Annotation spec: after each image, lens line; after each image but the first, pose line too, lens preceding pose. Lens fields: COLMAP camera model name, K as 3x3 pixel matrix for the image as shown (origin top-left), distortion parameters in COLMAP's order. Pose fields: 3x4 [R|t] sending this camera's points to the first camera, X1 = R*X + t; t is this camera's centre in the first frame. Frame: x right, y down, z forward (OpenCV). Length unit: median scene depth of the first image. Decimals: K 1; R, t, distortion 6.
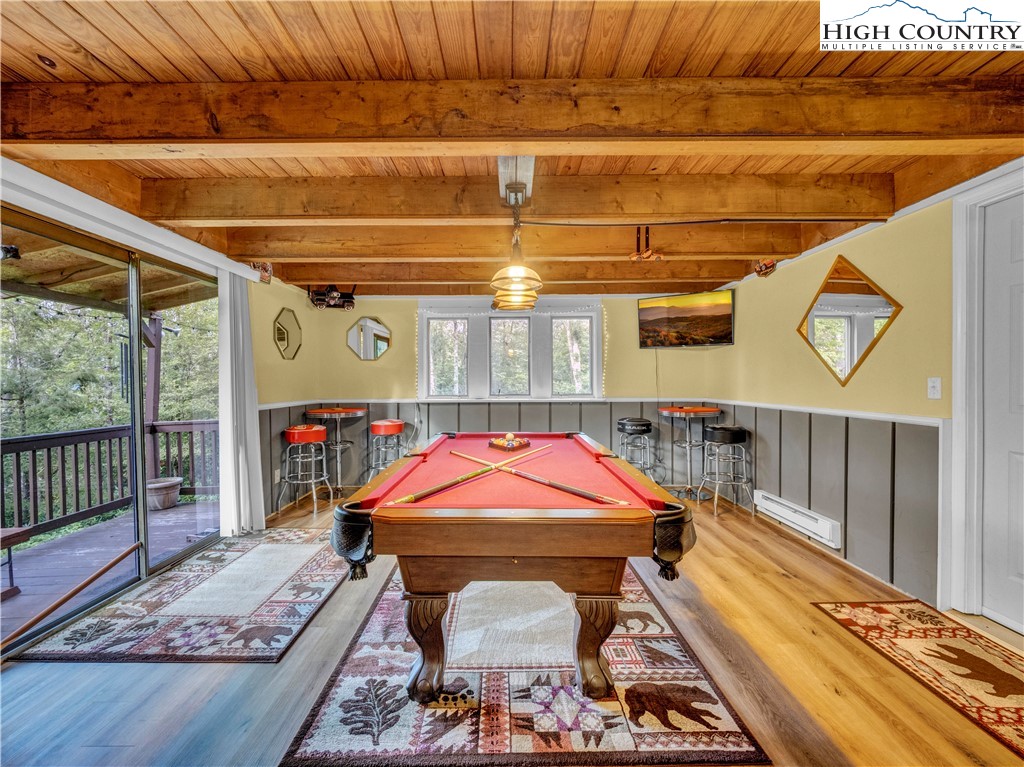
lens RADIAL K [[432.1, 0, 505.0], [0, 432.1, 381.6], [0, 0, 1]] dist [-0.009902, 0.000174]
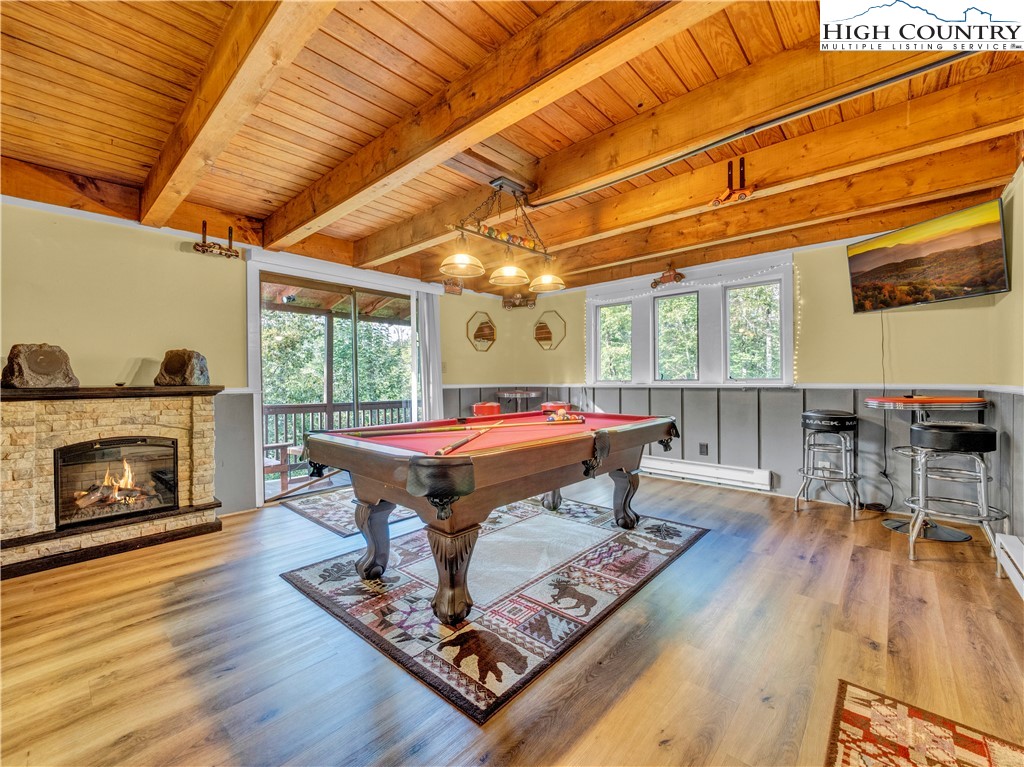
lens RADIAL K [[430.1, 0, 504.9], [0, 430.1, 380.3], [0, 0, 1]] dist [-0.004700, 0.000058]
pose [[0.738857, -0.001661, -0.673861, 0.717707], [0.003494, 0.999993, 0.001365, 0.058192], [0.673854, -0.003363, 0.738857, 0.172419]]
